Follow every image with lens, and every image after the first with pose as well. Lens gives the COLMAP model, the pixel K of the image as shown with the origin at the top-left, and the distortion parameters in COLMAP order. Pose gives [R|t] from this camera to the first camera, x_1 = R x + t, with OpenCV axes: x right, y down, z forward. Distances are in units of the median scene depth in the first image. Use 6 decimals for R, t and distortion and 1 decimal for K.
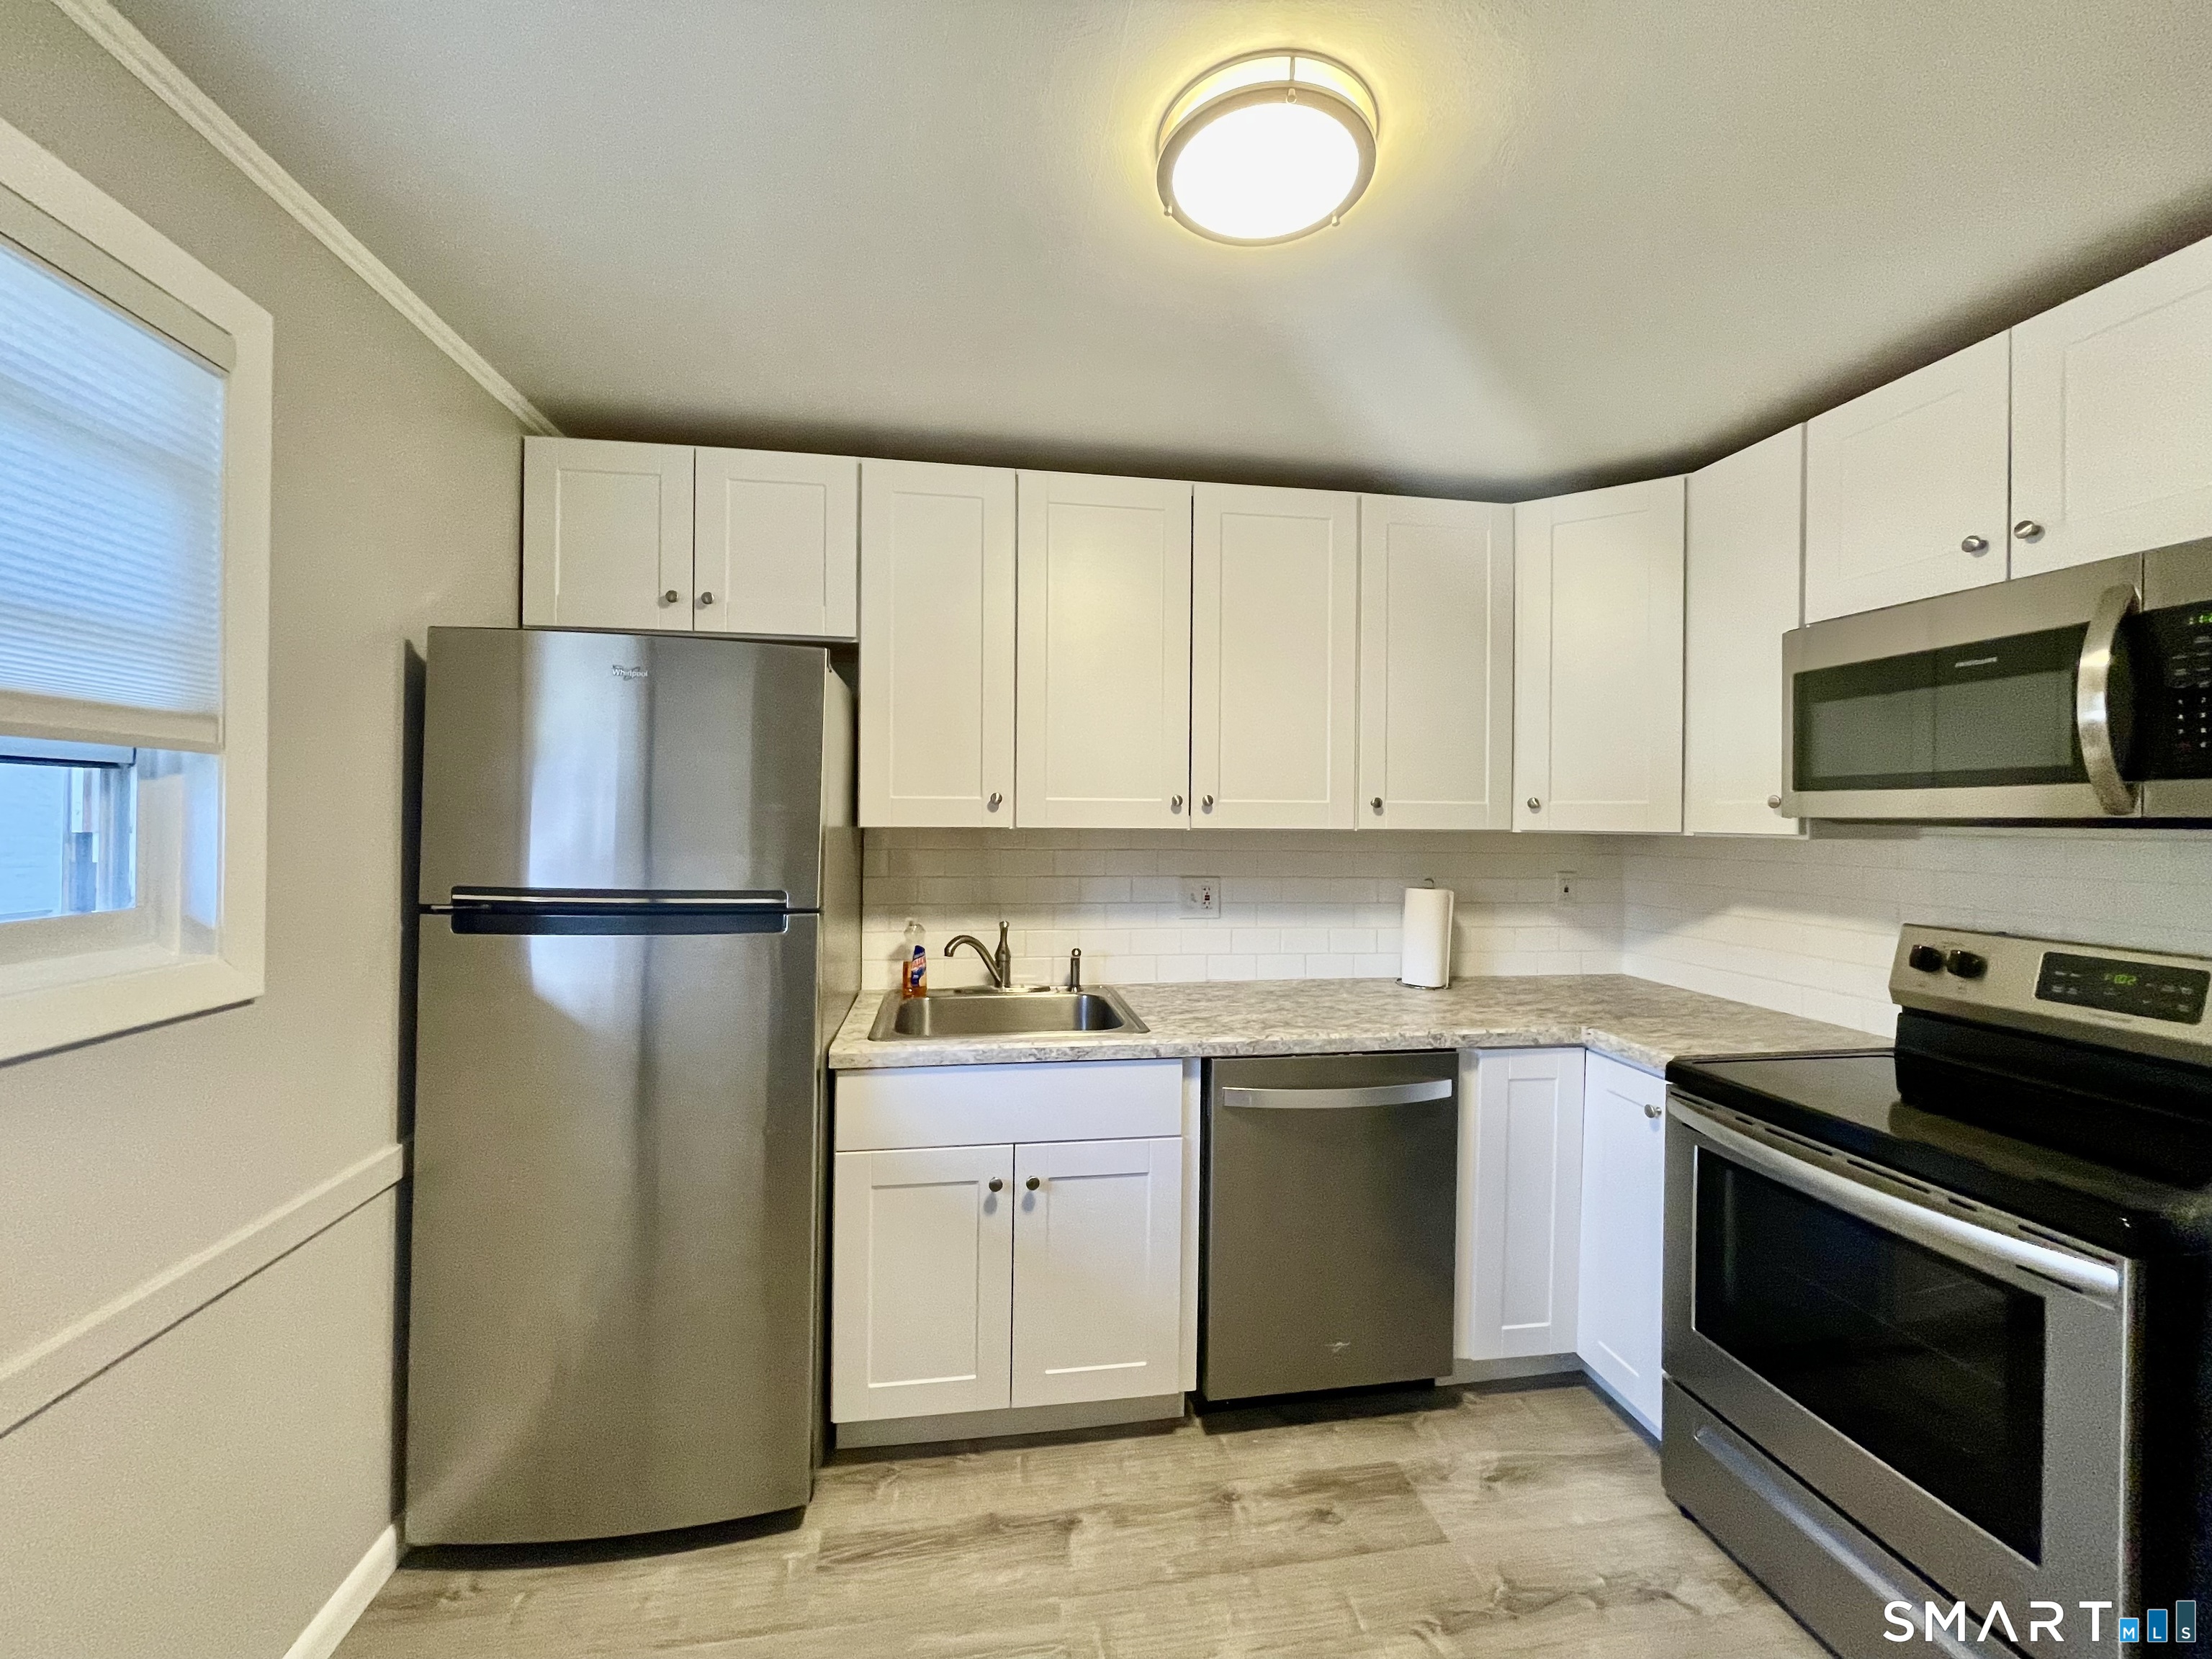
lens RADIAL K [[891.6, 0, 1106.7], [0, 891.6, 812.3], [0, 0, 1]] dist [-0.002983, 0.001078]
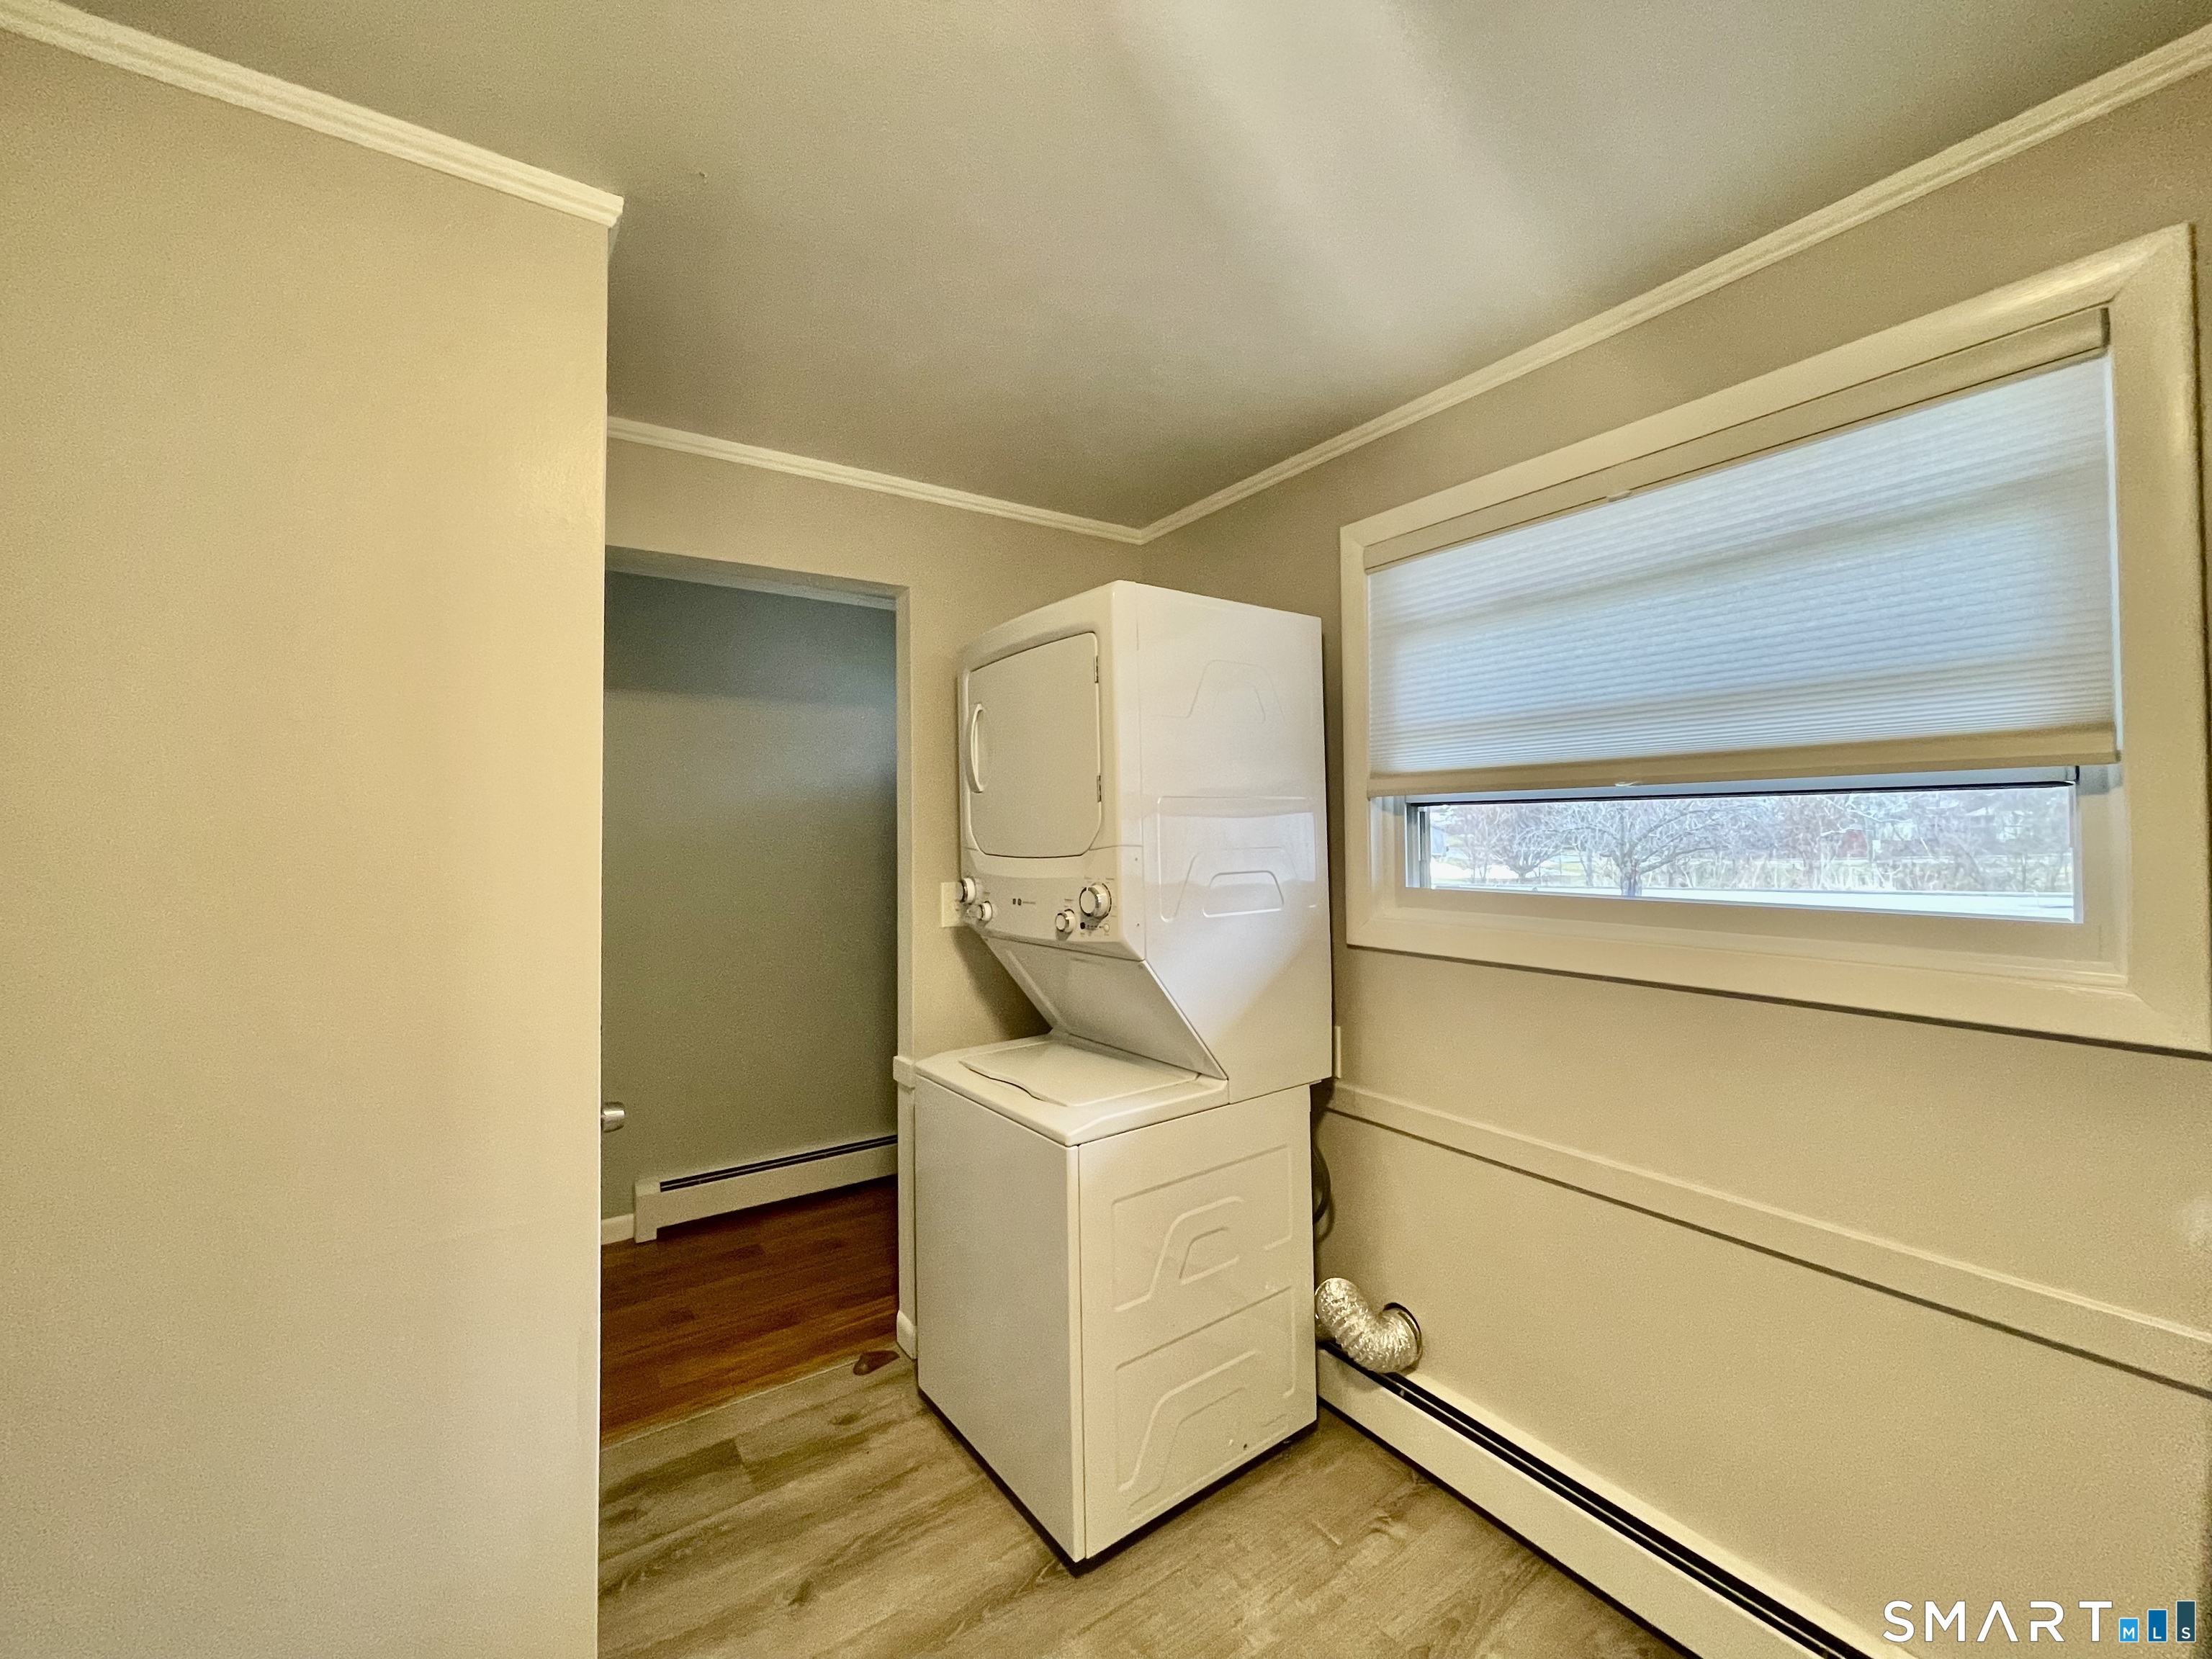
lens RADIAL K [[891.6, 0, 1115.1], [0, 891.6, 806.9], [0, 0, 1]] dist [-0.002983, 0.001078]
pose [[-0.908342, -0.014731, -0.417969, 0.156804], [-0.001059, 0.999457, -0.032924, 0.003076], [0.418227, -0.029463, -0.907864, 0.830629]]
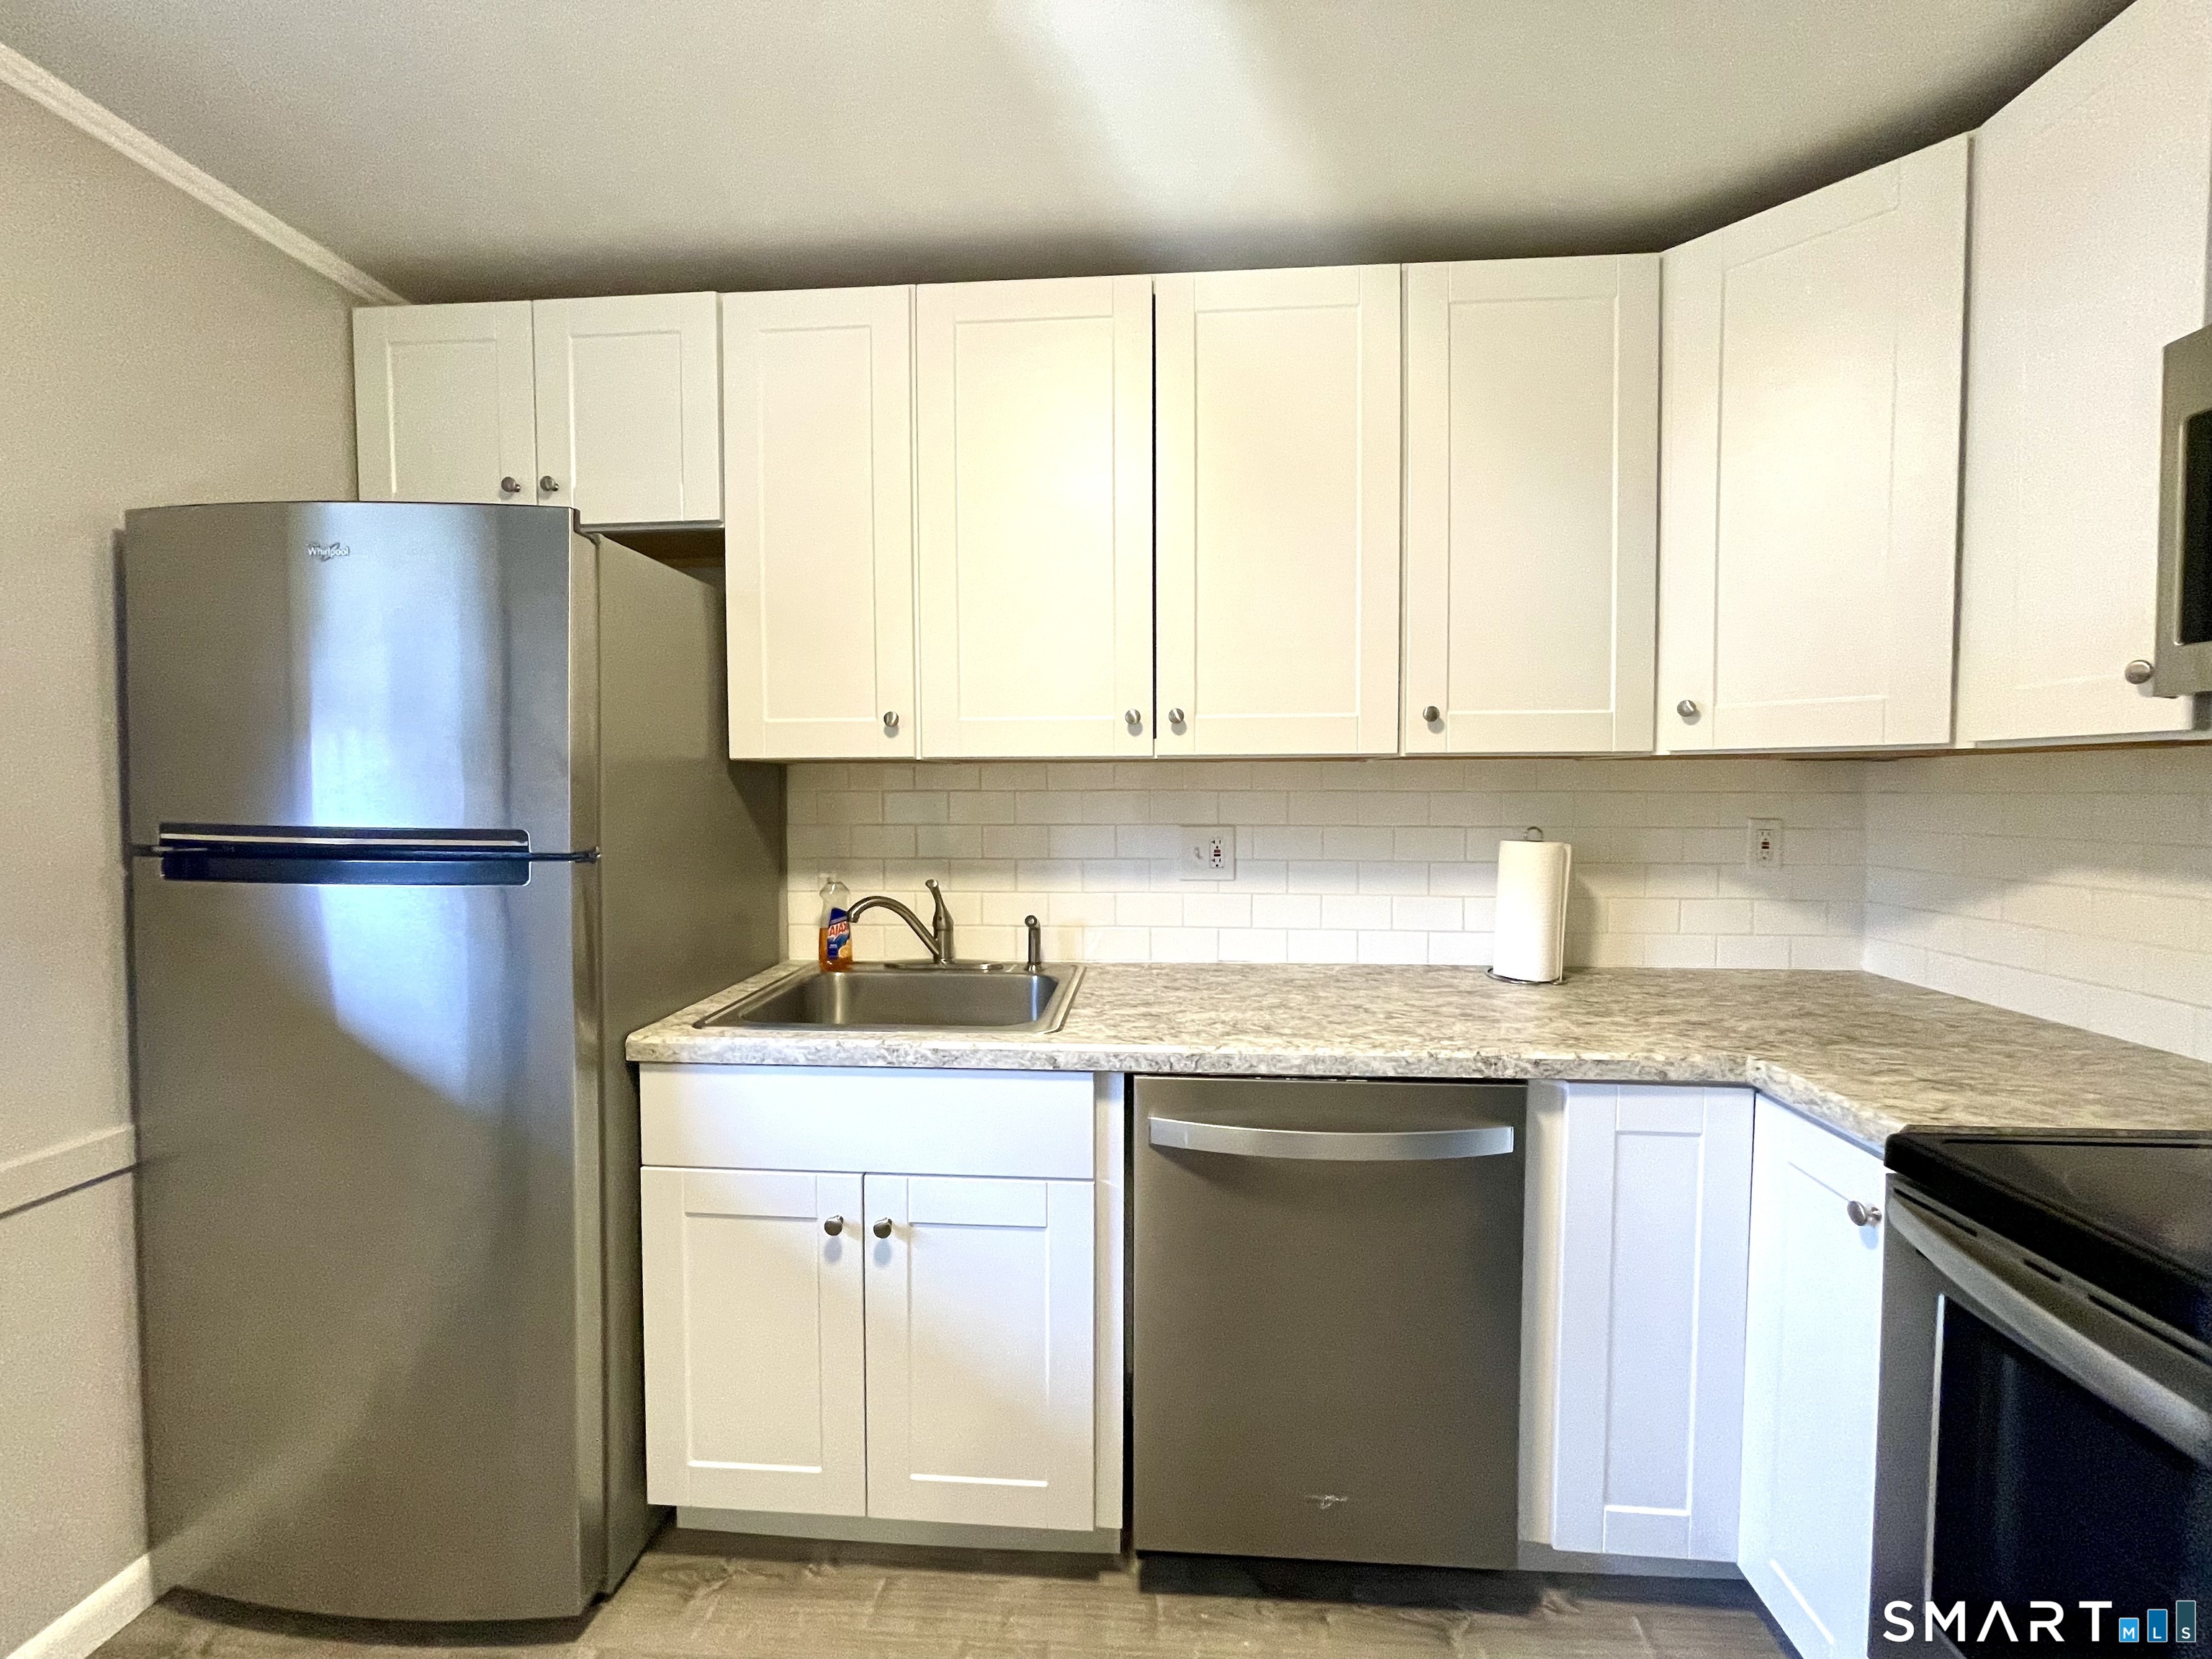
lens RADIAL K [[891.6, 0, 1105.7], [0, 891.6, 814.1], [0, 0, 1]] dist [-0.002983, 0.001078]
pose [[0.973663, -0.005532, -0.227926, 0.252879], [0.013212, 0.999395, 0.032181, 0.048580], [0.227610, -0.034345, 0.973147, 0.317025]]
